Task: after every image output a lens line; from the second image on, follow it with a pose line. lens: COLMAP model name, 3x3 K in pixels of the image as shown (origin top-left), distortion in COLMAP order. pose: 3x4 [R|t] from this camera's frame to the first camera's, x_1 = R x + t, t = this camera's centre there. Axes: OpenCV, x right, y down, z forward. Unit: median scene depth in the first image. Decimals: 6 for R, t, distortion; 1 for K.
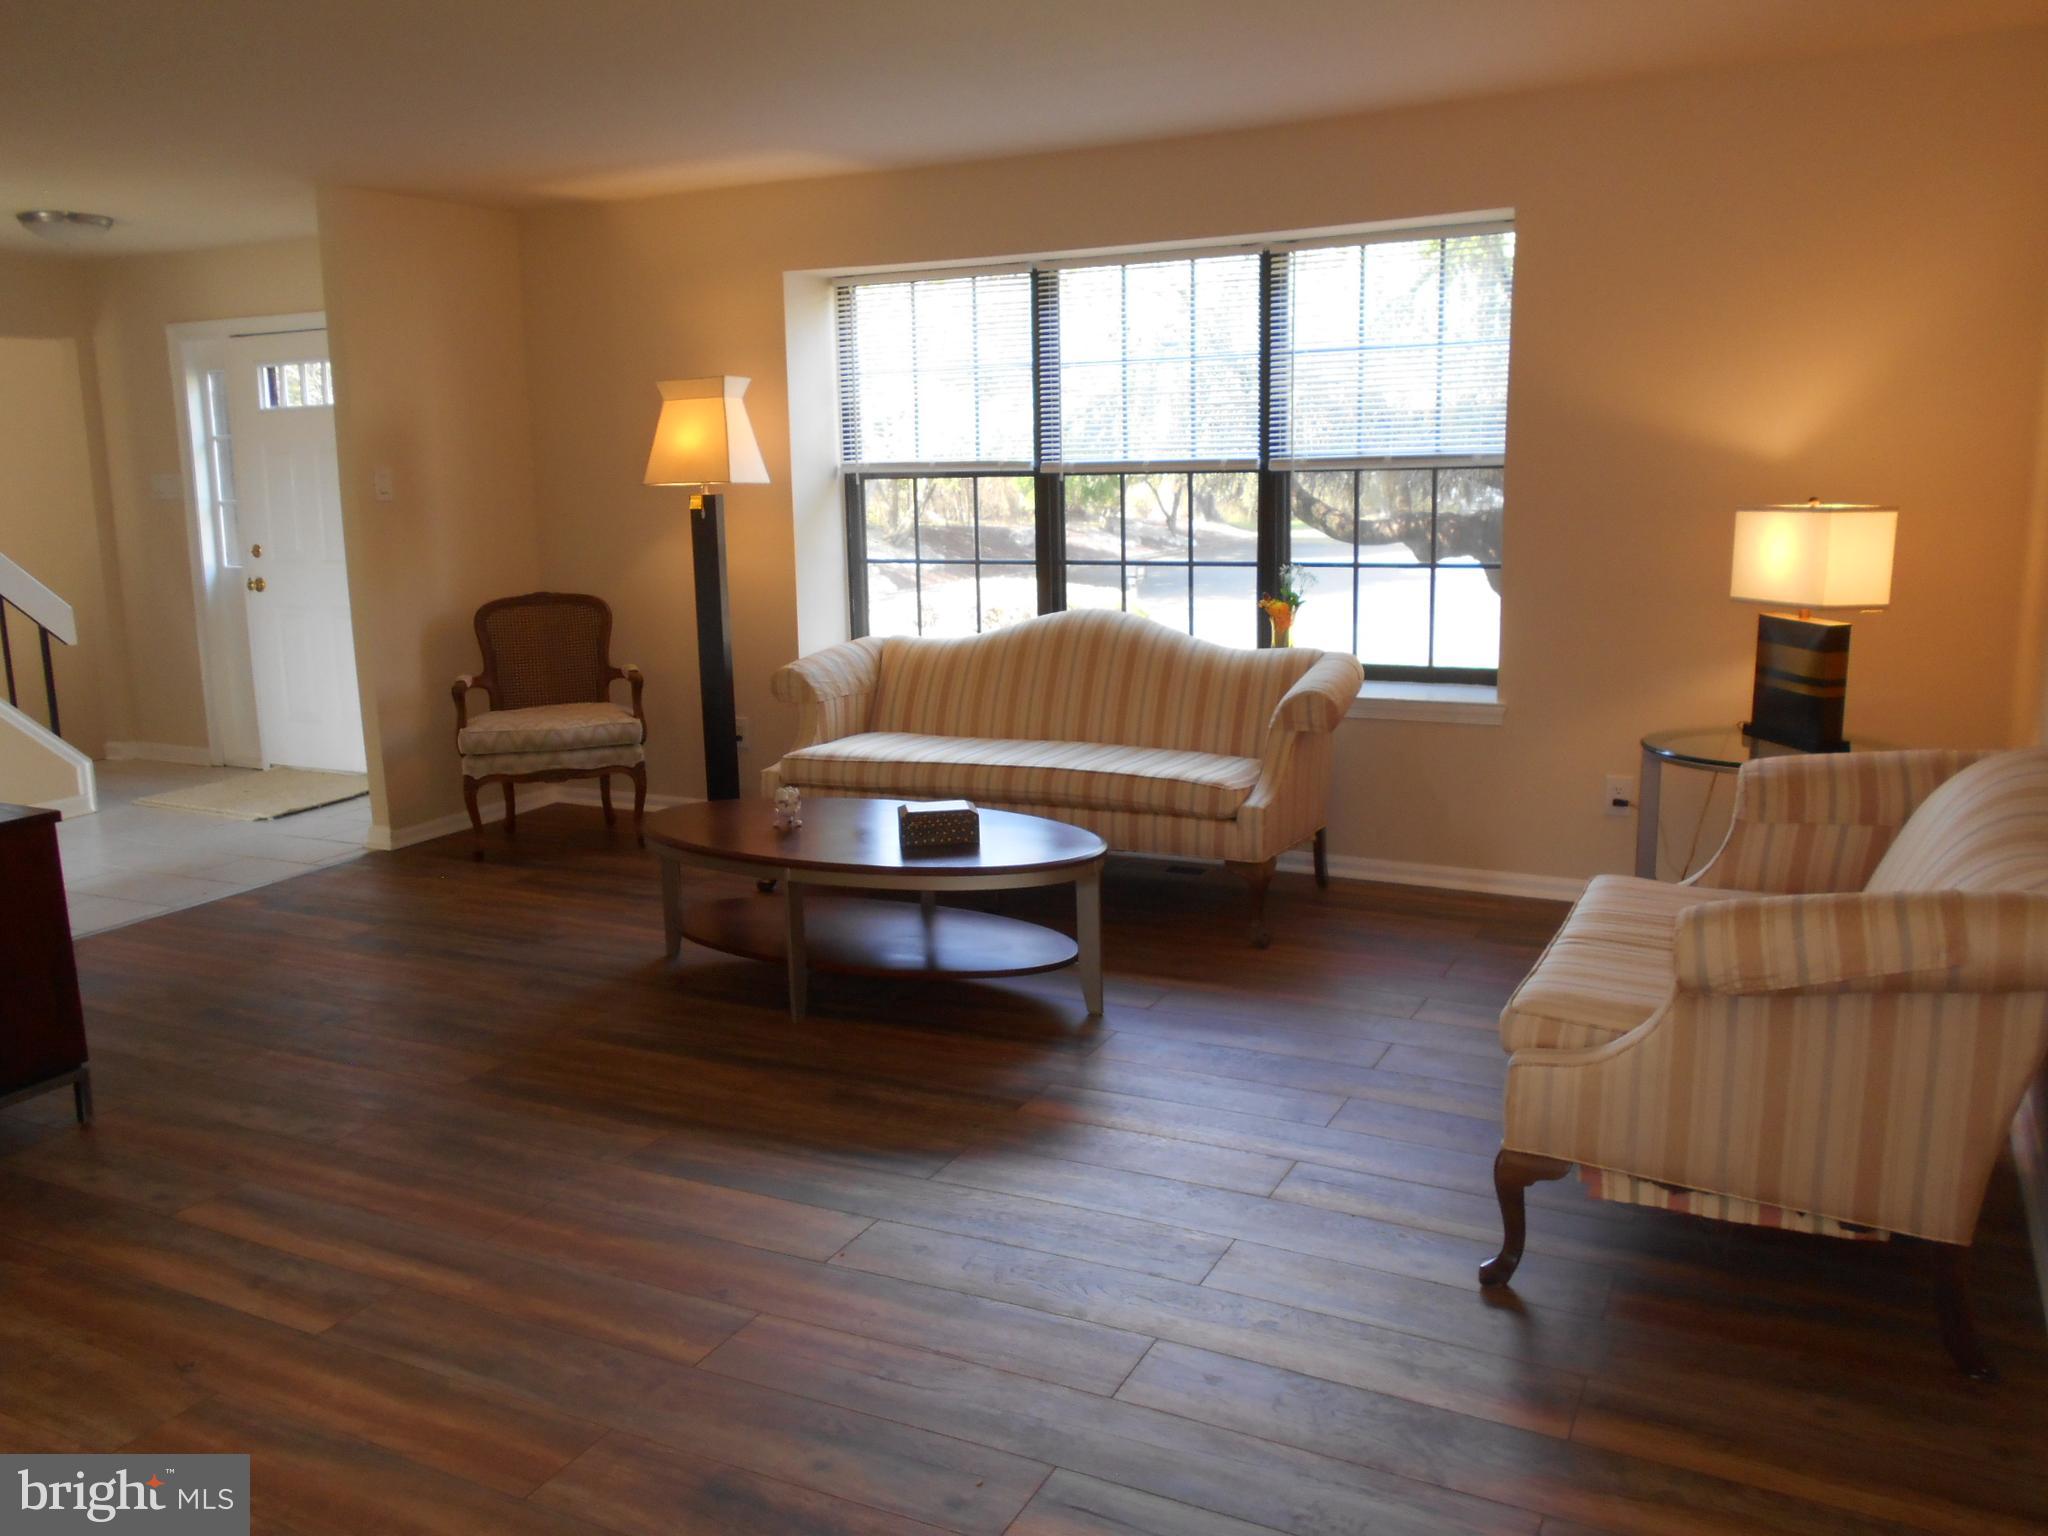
lens RADIAL K [[1622.6, 0, 1005.9], [0, 1622.6, 770.2], [0, 0, 1]] dist [-0.003613, 0.087297]
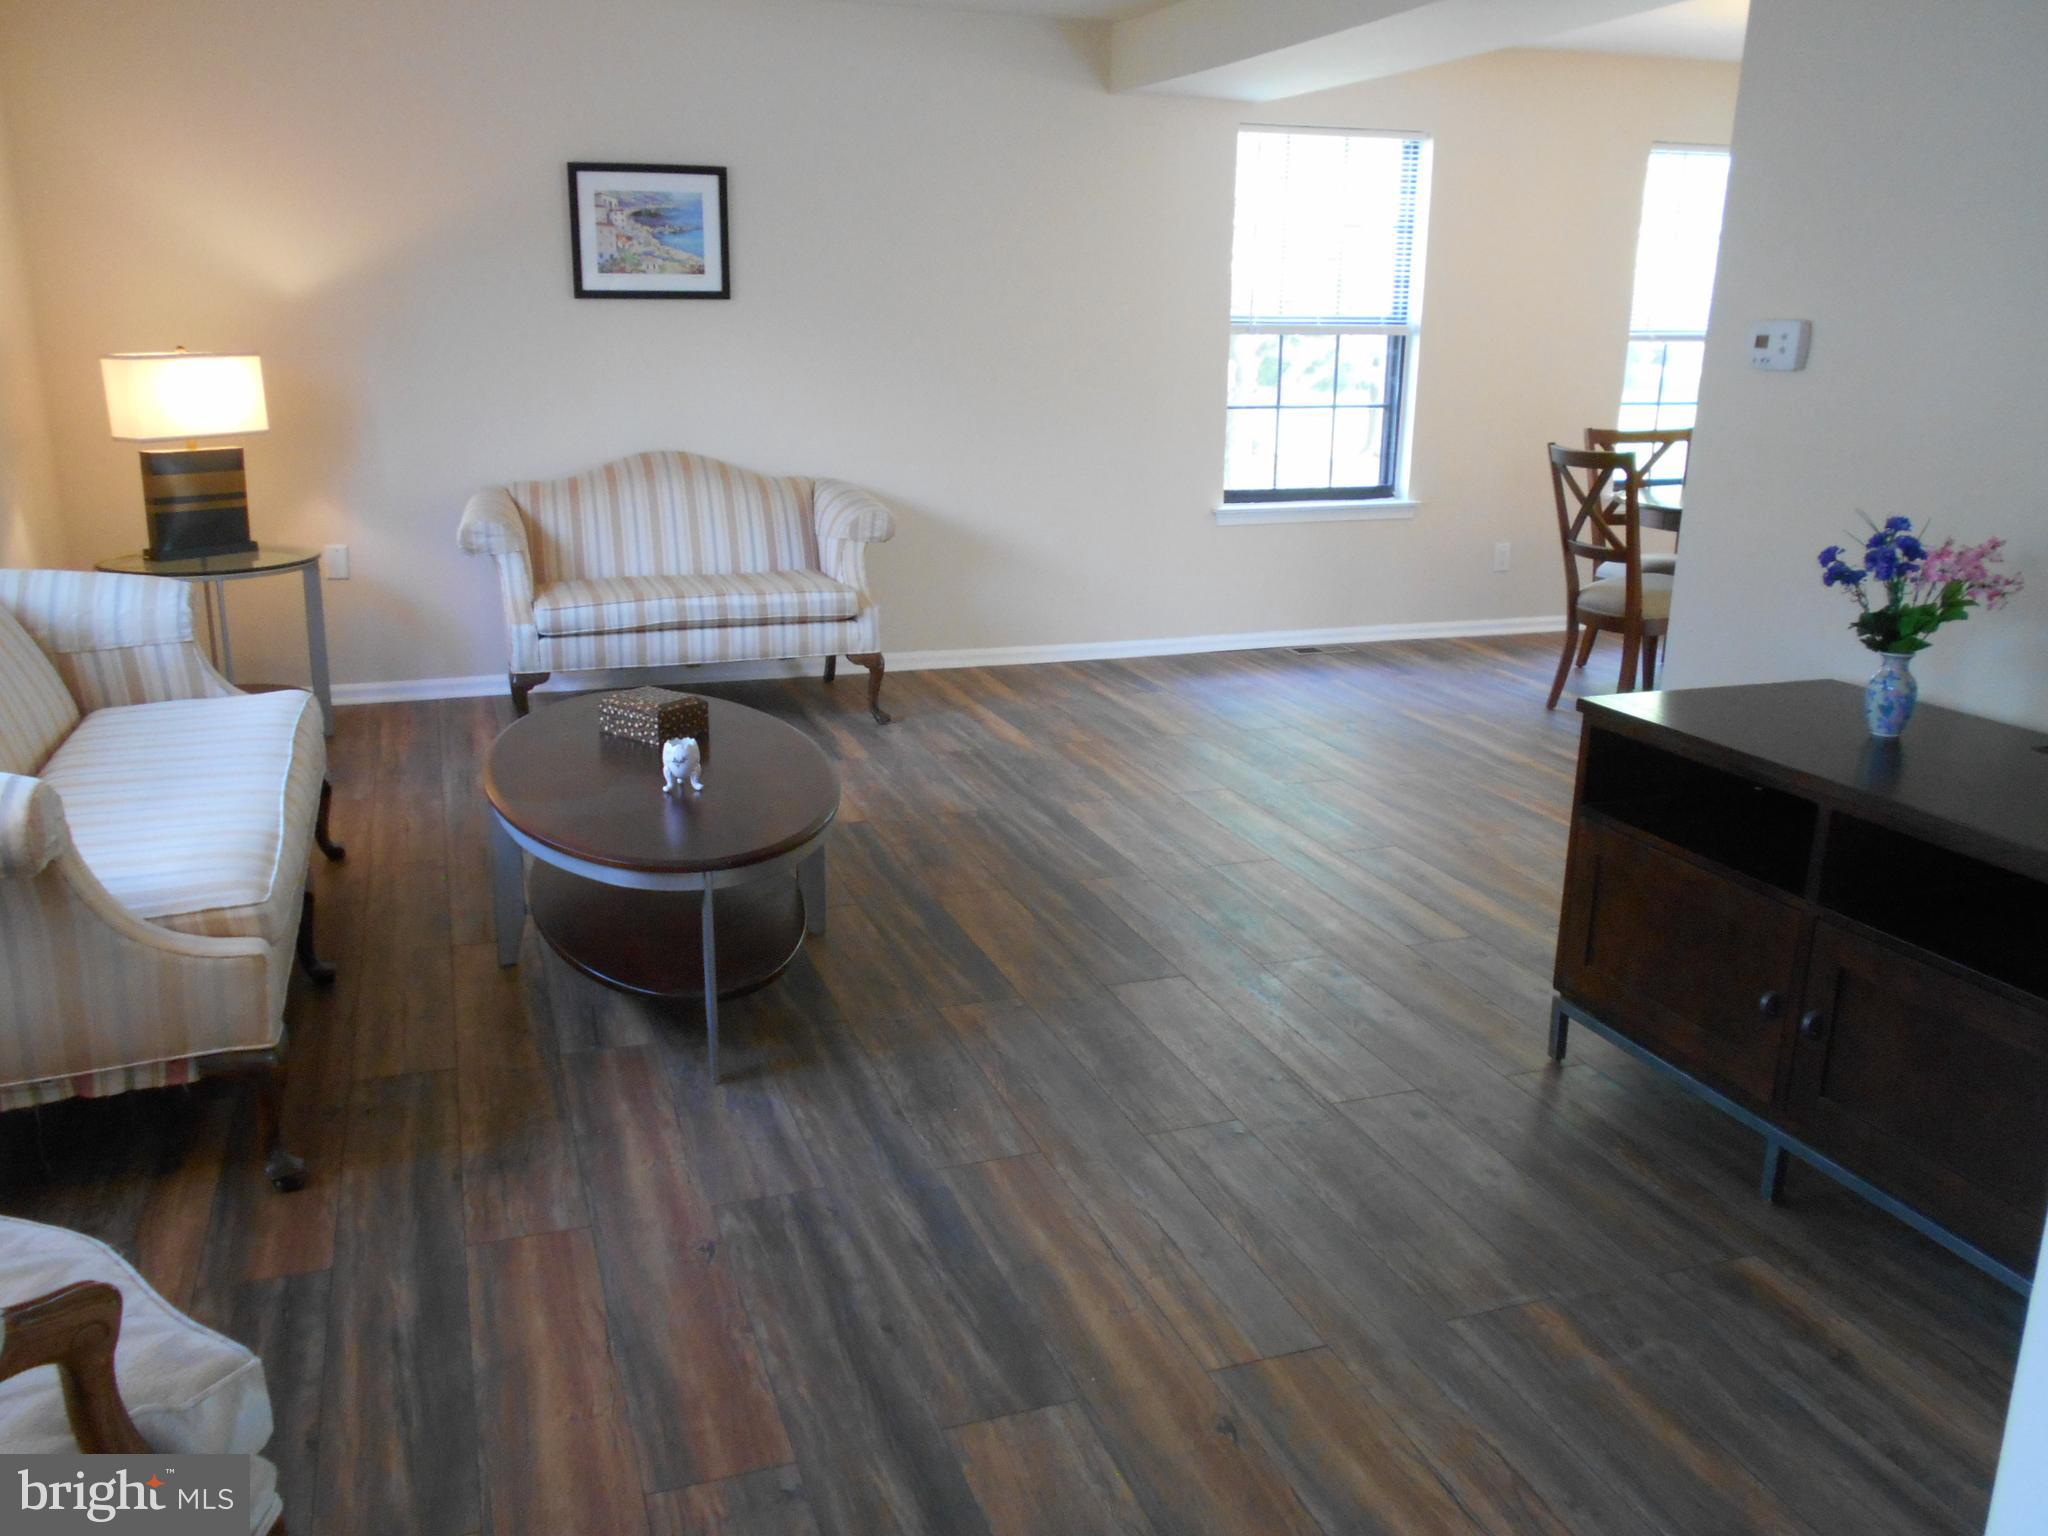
lens RADIAL K [[1626.9, 0, 997.1], [0, 1626.9, 789.4], [0, 0, 1]] dist [-0.051963, 0.059312]
pose [[-0.719409, -0.177223, 0.671597, -0.824942], [0.132266, 0.914256, 0.382939, -0.255833], [-0.681877, 0.364319, -0.634284, 1.548808]]
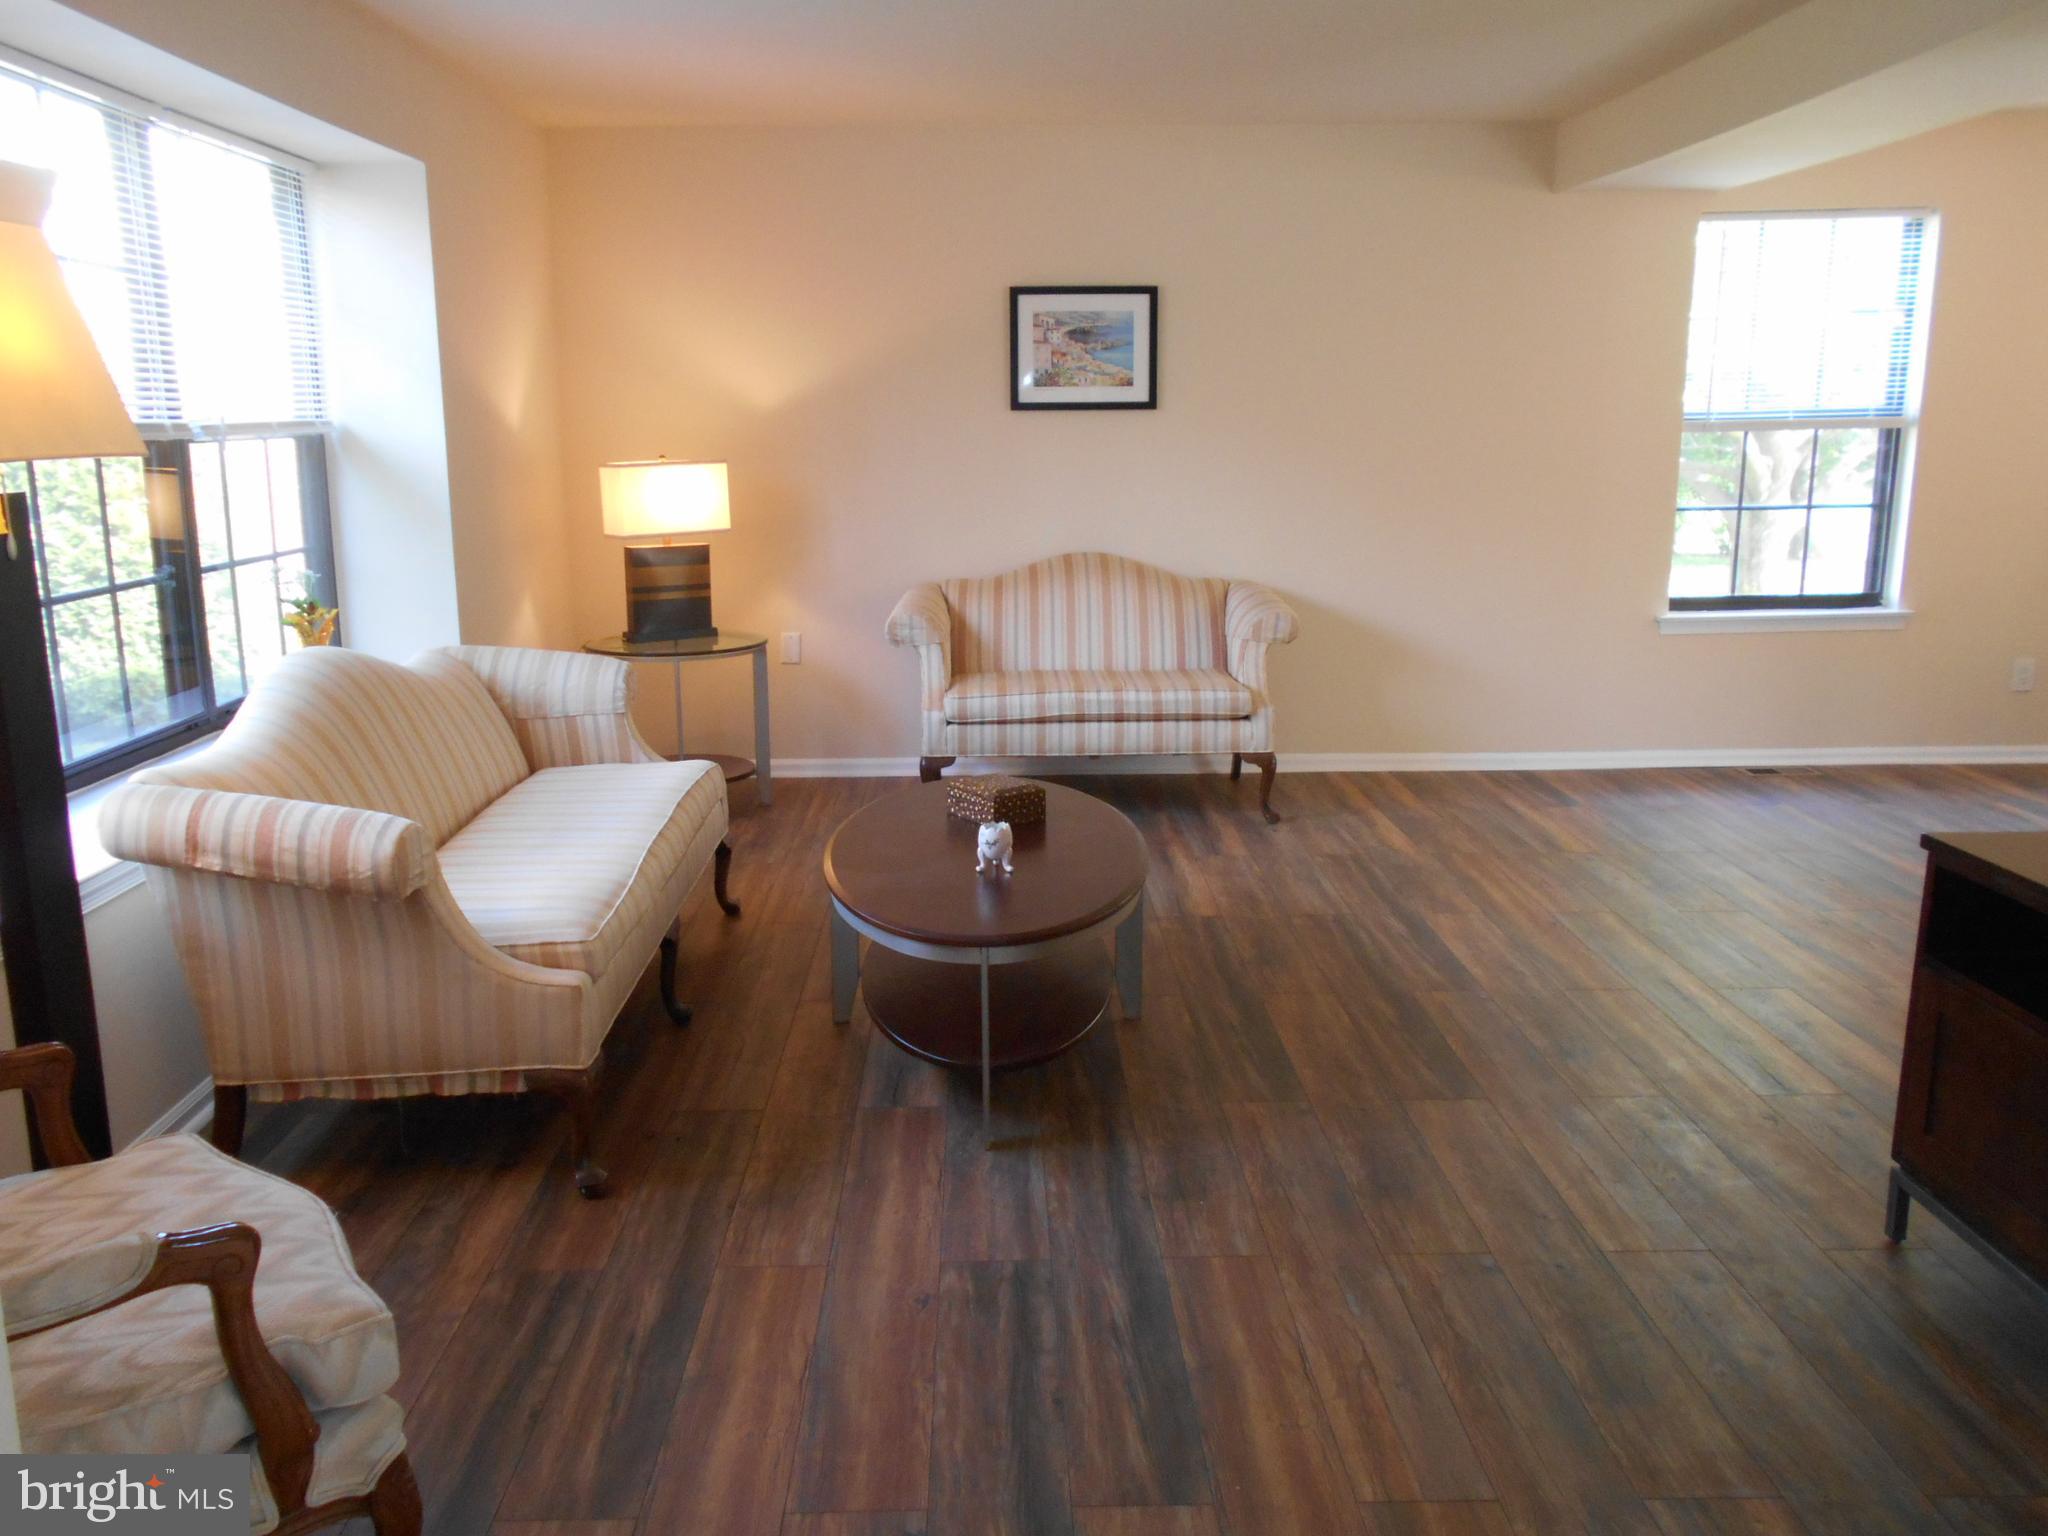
lens RADIAL K [[1622.6, 0, 1005.9], [0, 1622.6, 770.2], [0, 0, 1]] dist [-0.003613, 0.087297]
pose [[-0.472960, -0.159089, 0.866602, -0.912416], [0.175953, 0.946698, 0.269821, -0.248375], [-0.863336, 0.280096, -0.419758, 1.483195]]
